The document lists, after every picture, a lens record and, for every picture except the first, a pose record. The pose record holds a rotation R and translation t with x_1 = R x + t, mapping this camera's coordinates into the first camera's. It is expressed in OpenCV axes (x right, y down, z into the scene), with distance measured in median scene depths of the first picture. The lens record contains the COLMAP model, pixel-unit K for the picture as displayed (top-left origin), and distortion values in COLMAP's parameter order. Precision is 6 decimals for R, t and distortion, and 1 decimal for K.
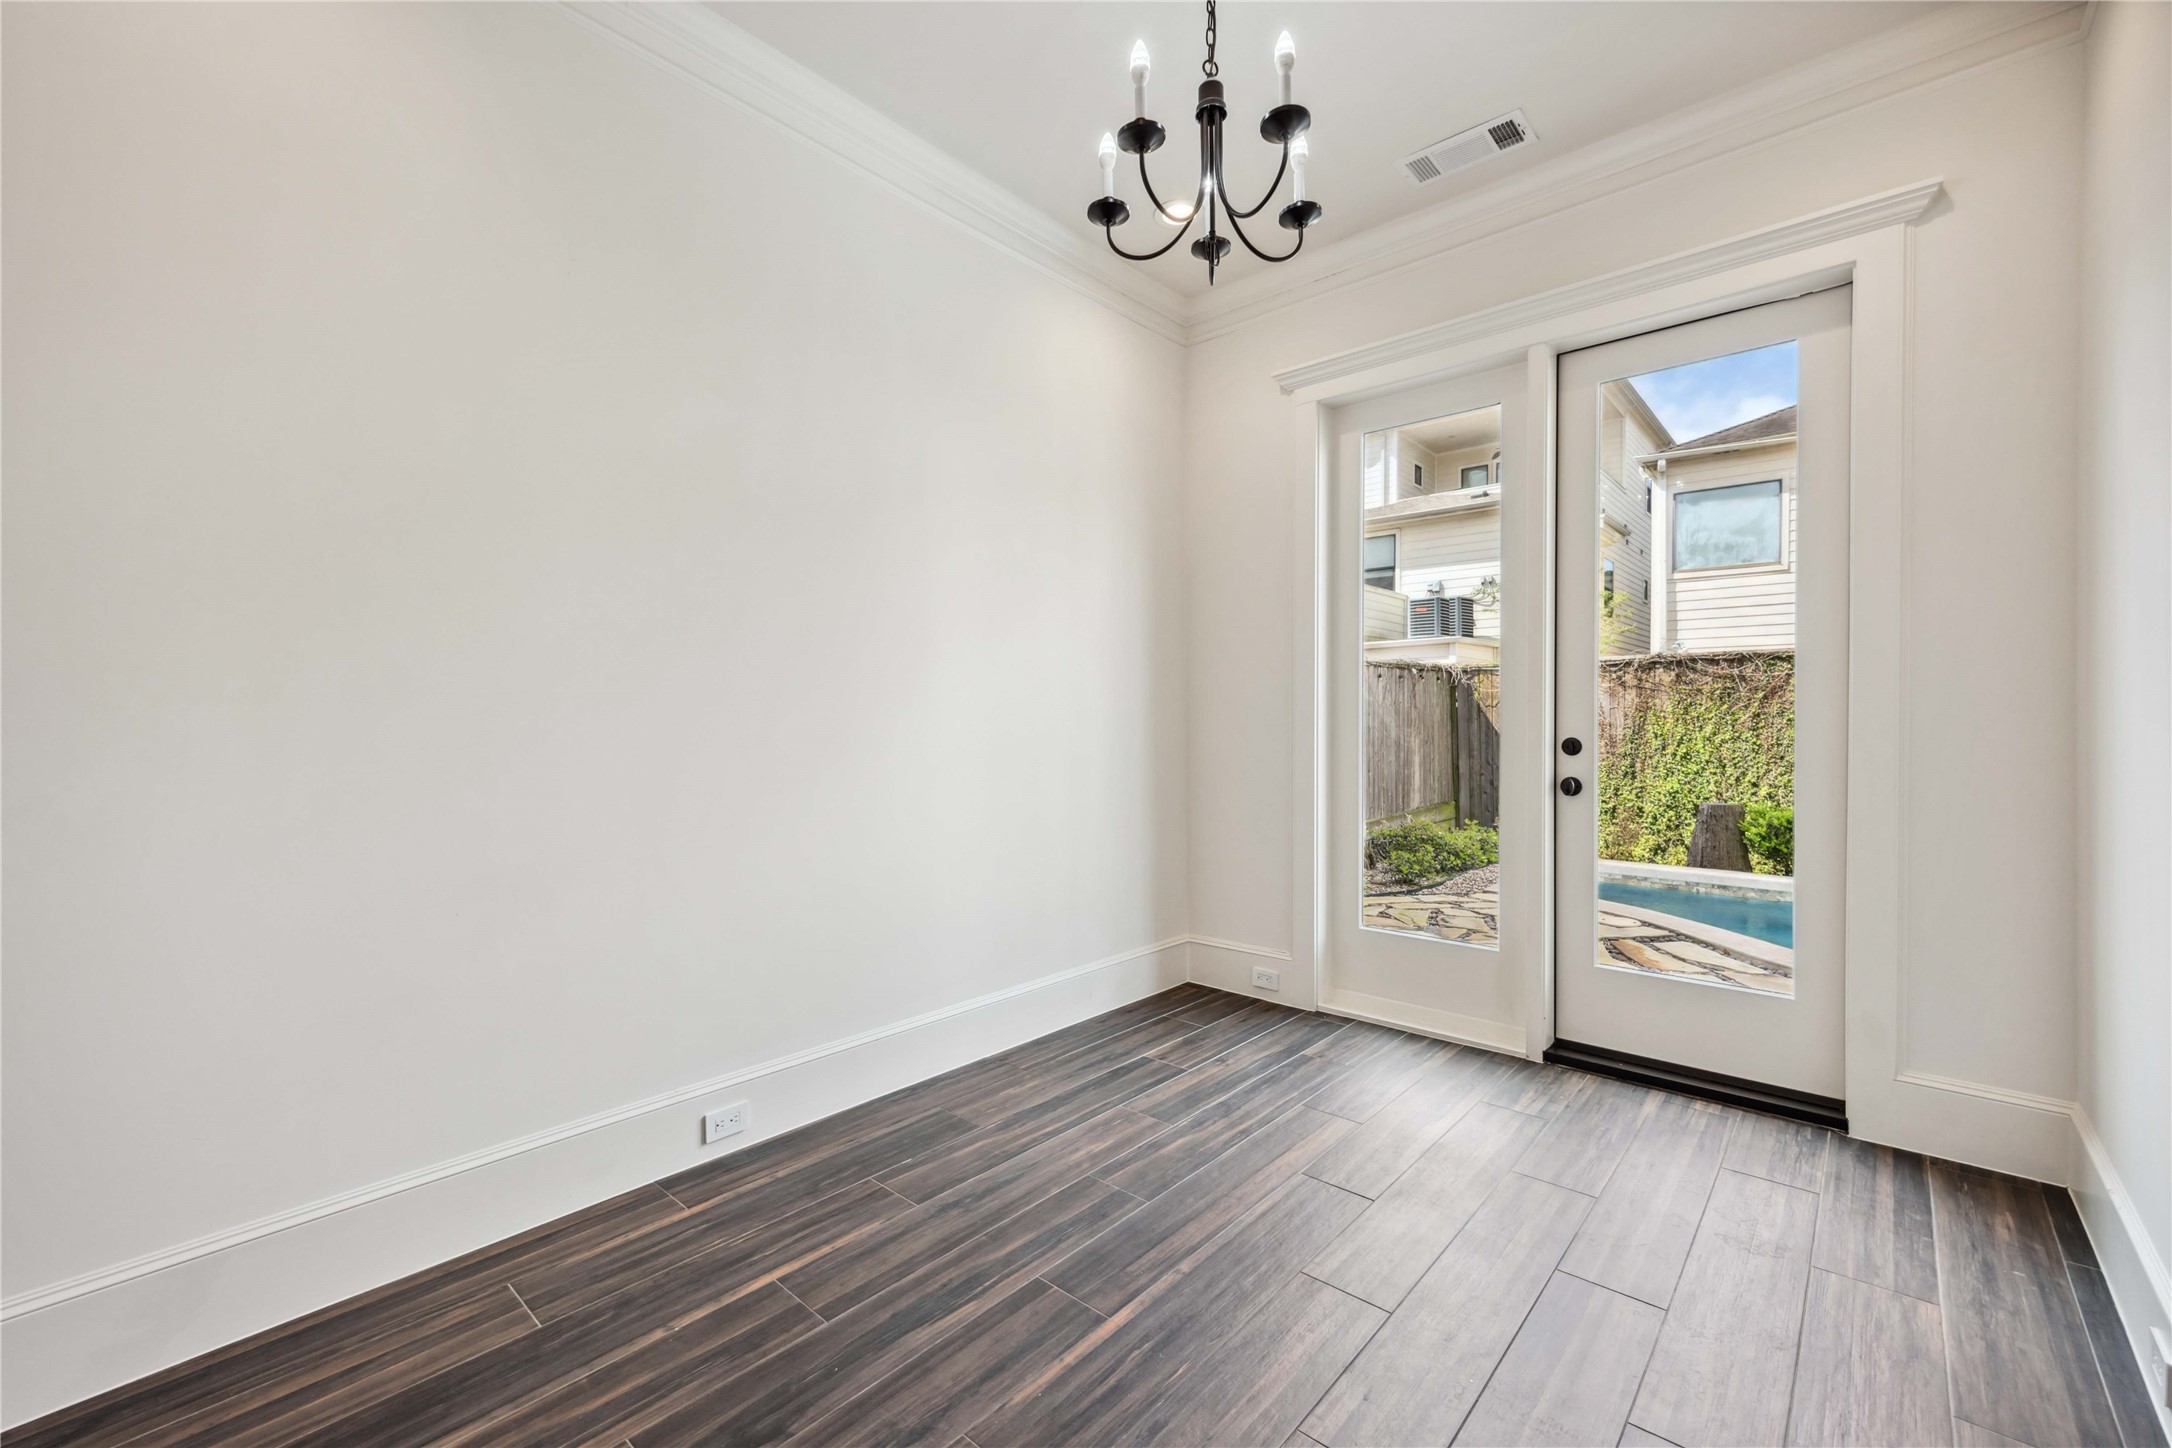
lens RADIAL K [[896.2, 0, 1090.9], [0, 896.2, 726.7], [0, 0, 1]] dist [0.000112, -0.000114]
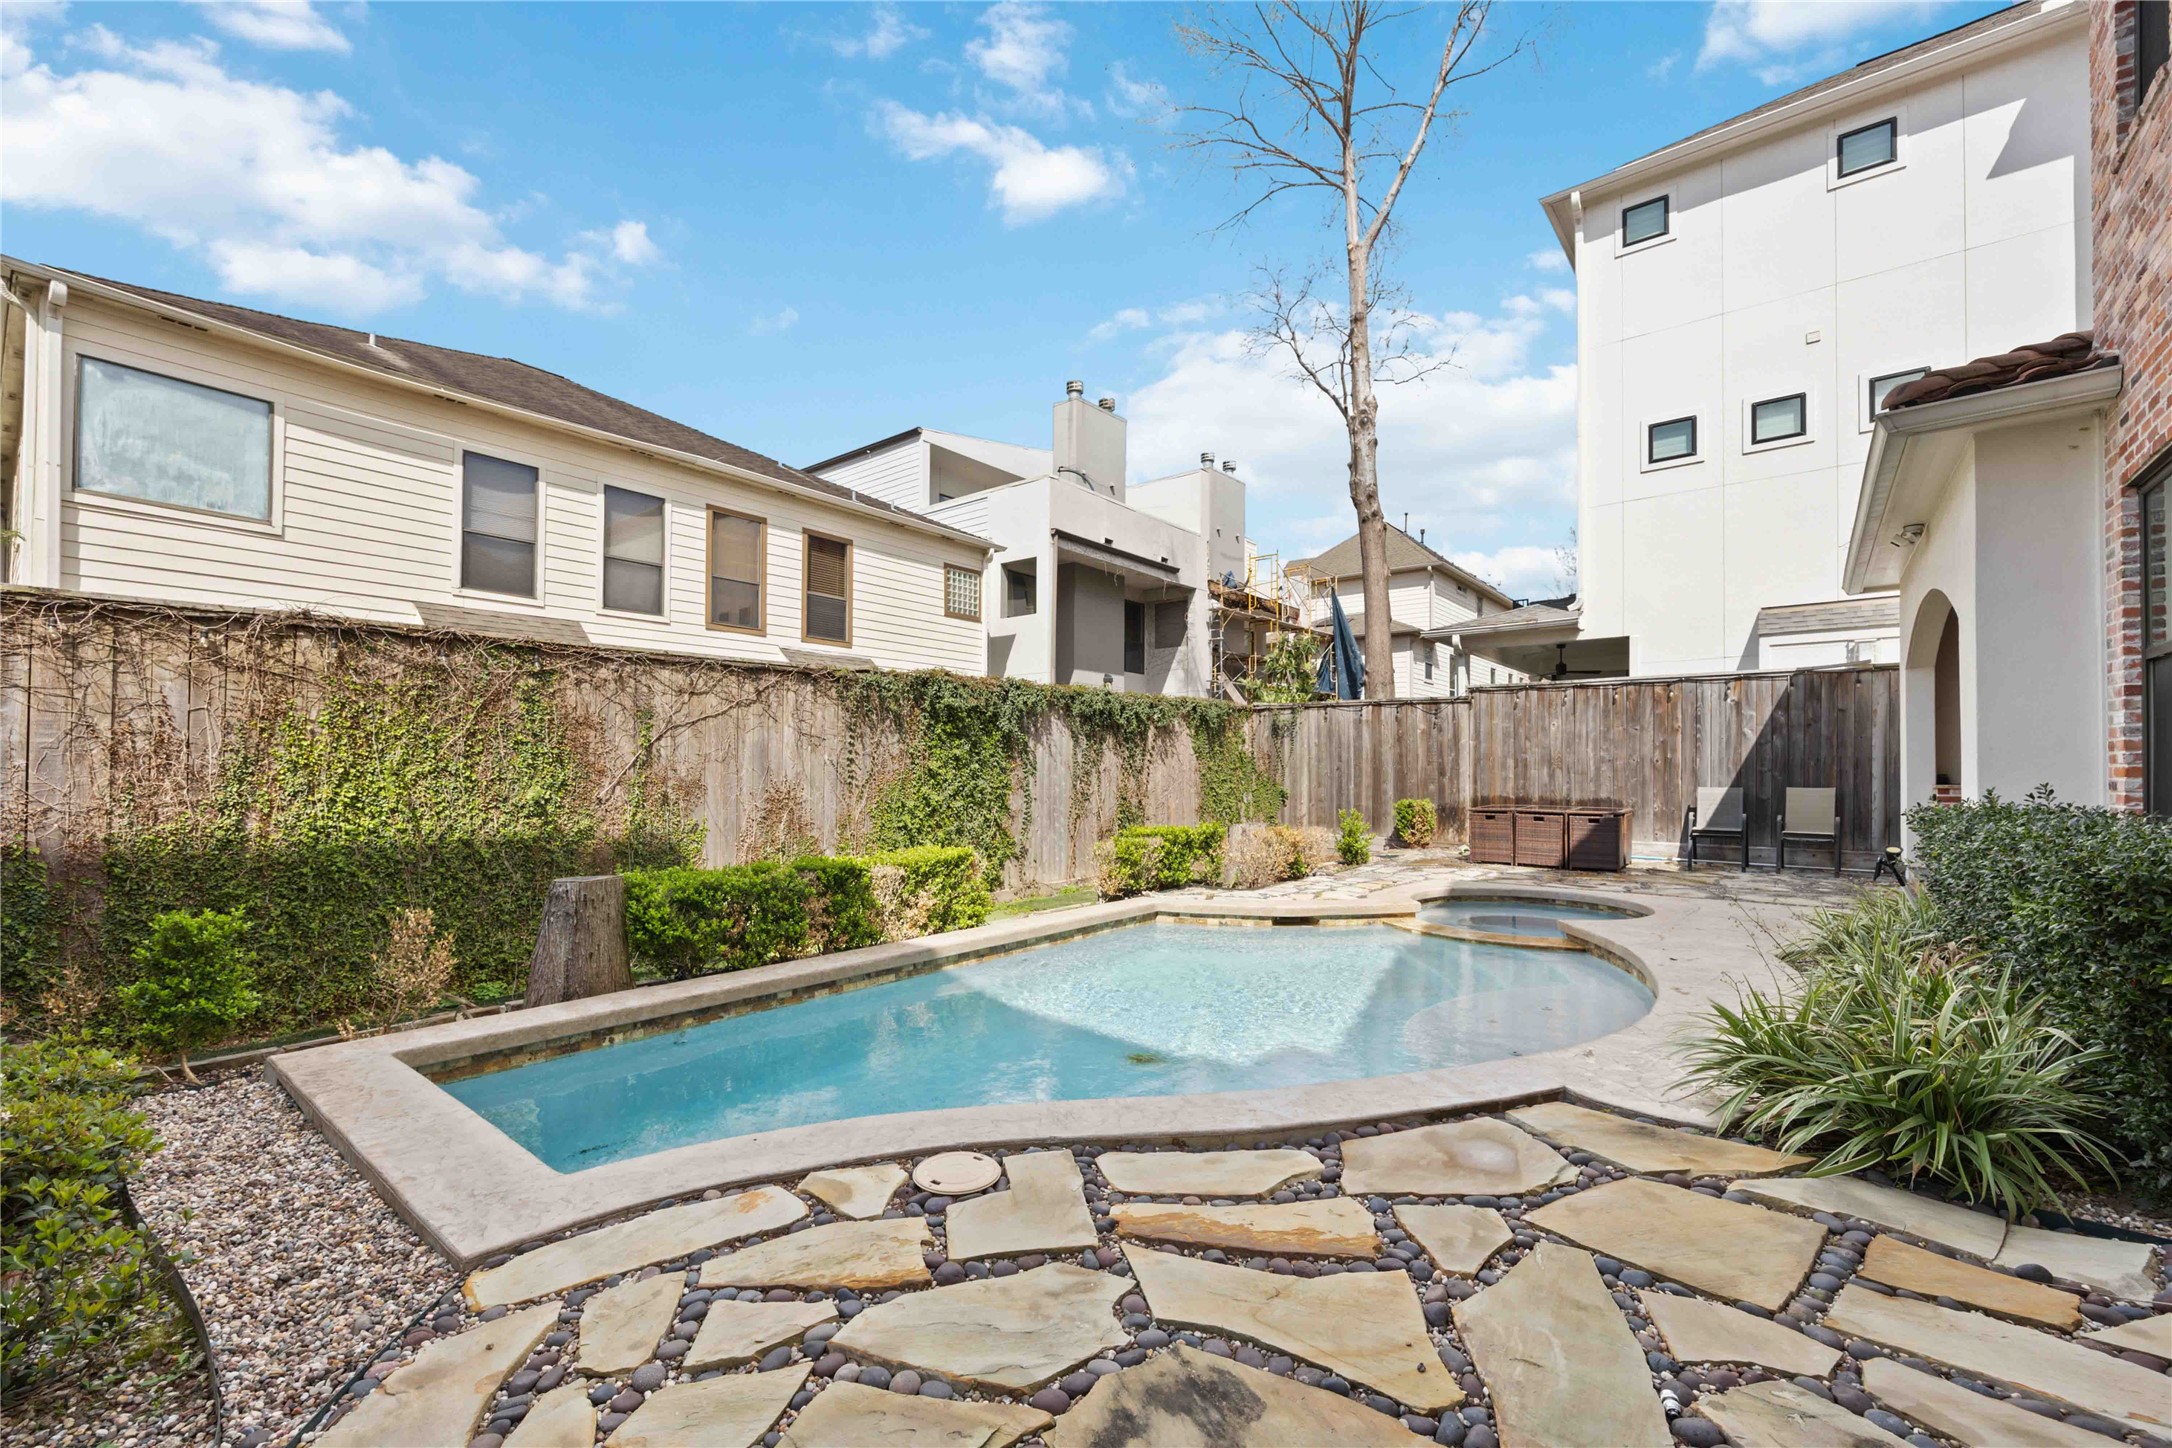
lens RADIAL K [[888.8, 0, 1090.0], [0, 888.8, 749.9], [0, 0, 1]] dist [-0.003500, -0.000210]
pose [[-0.041841, 0.023563, 0.998846, 0.096963], [0.005738, 0.999711, -0.023343, 0.014737], [-0.999108, 0.004755, -0.041964, 0.561070]]
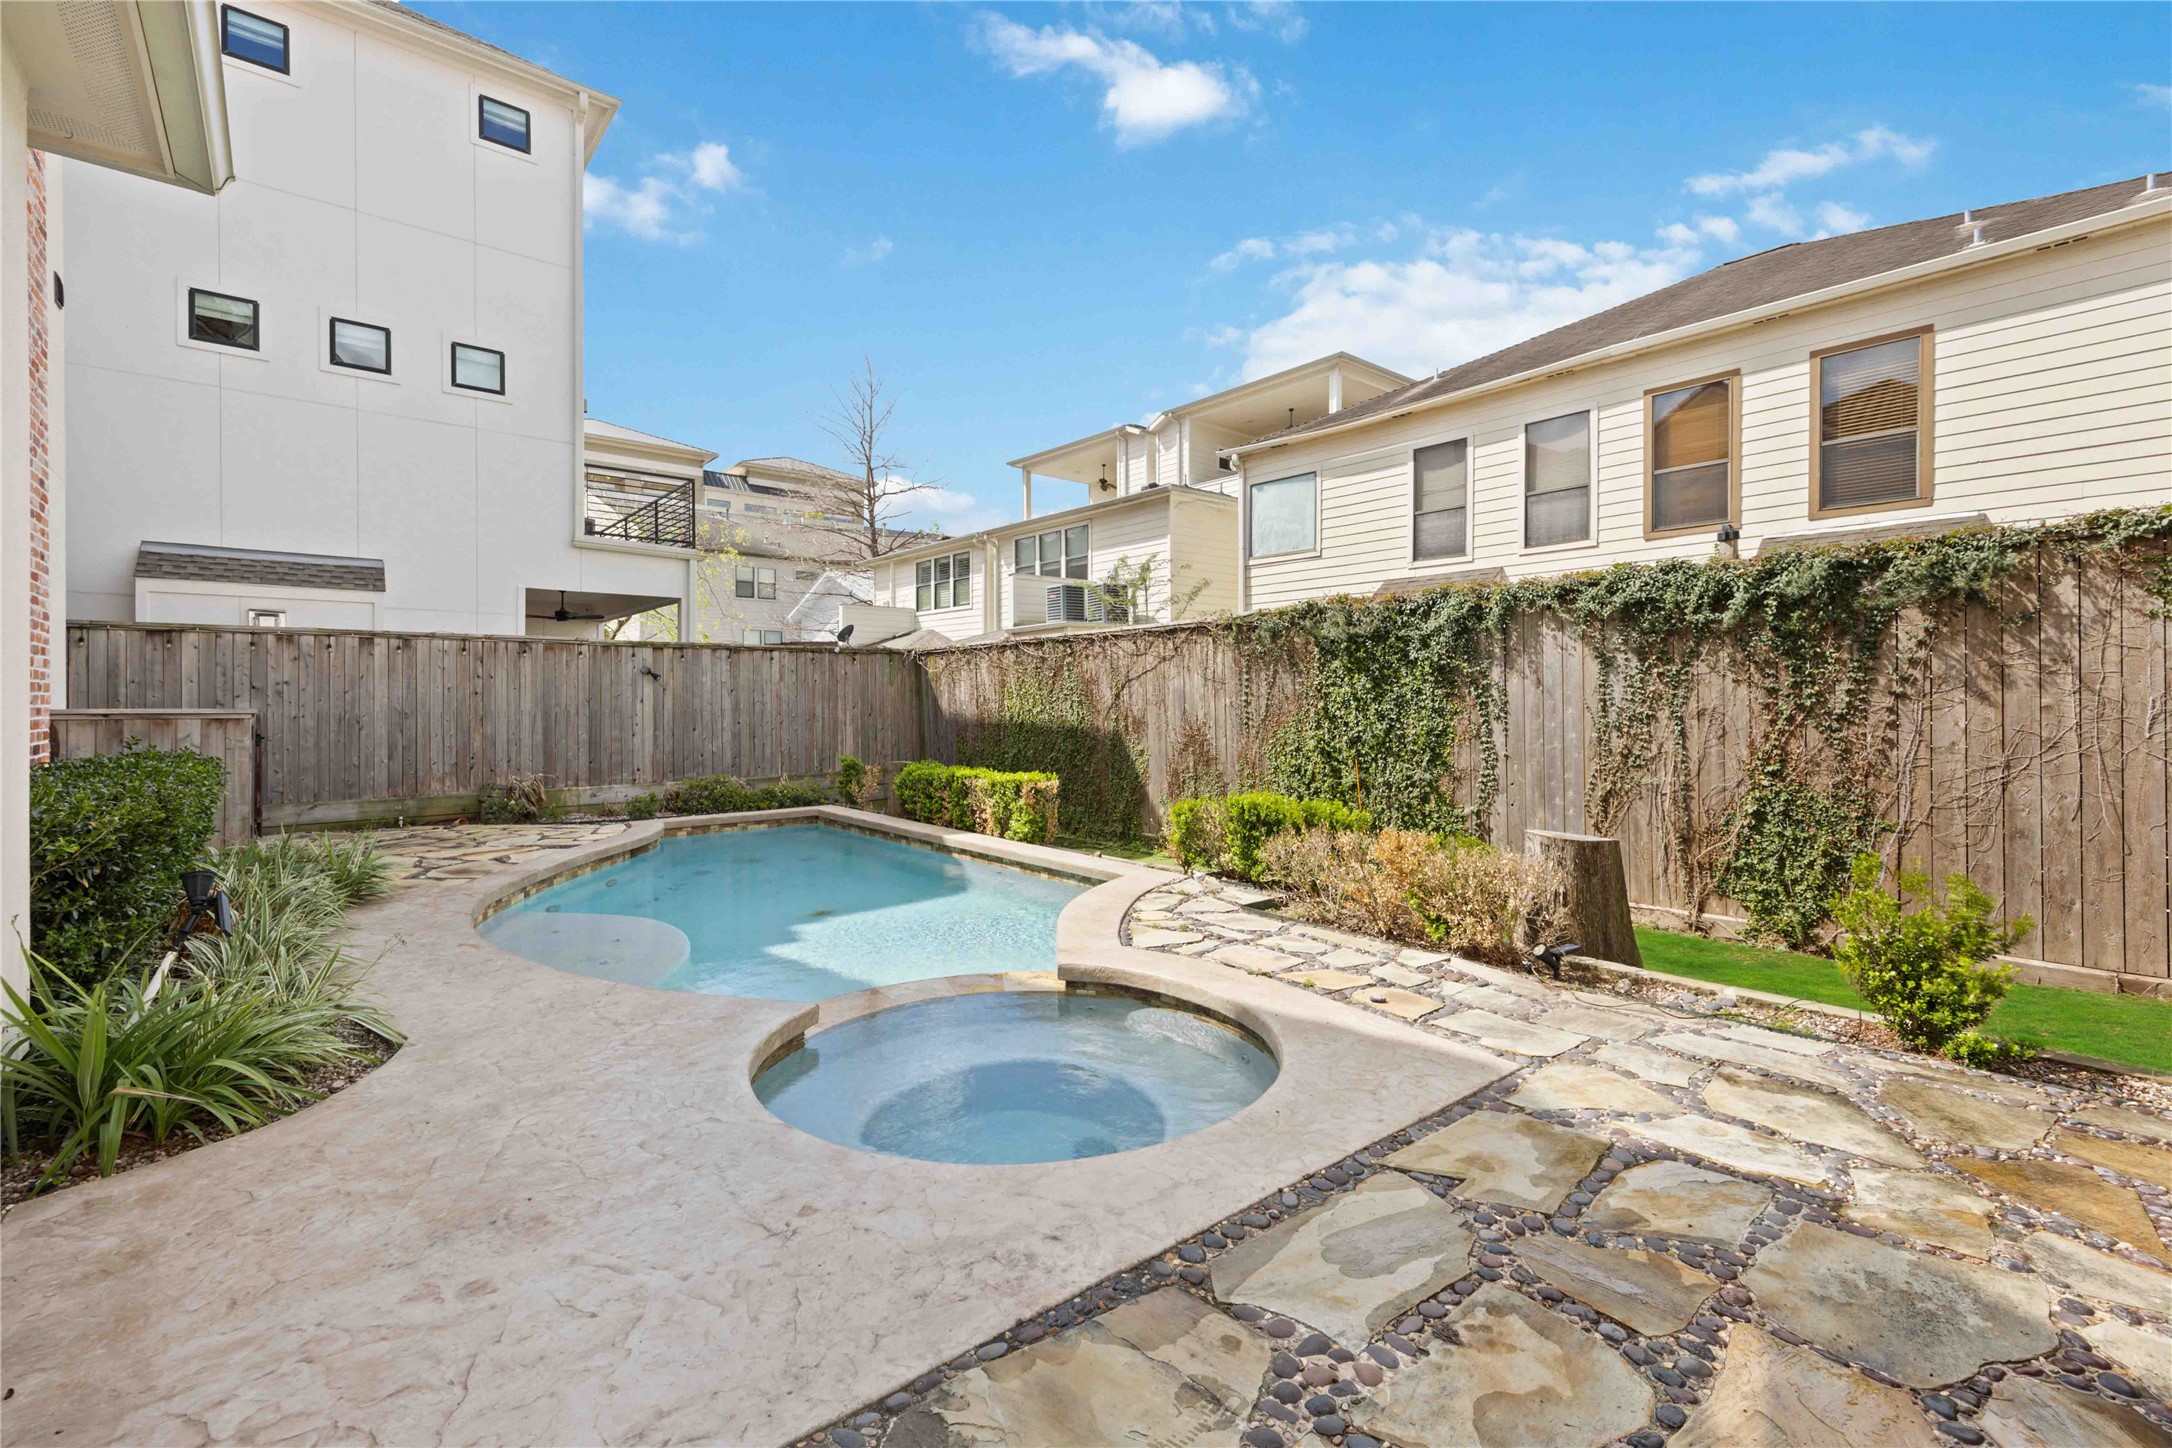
lens RADIAL K [[929.2, 0, 1094.6], [0, 929.2, 702.8], [0, 0, 1]] dist [0.062308, -0.000131]
pose [[0.989934, 0.001674, -0.141520, 0.927879], [-0.002911, 0.999959, -0.008533, 0.013016], [0.141499, 0.008859, 0.989899, -0.180971]]
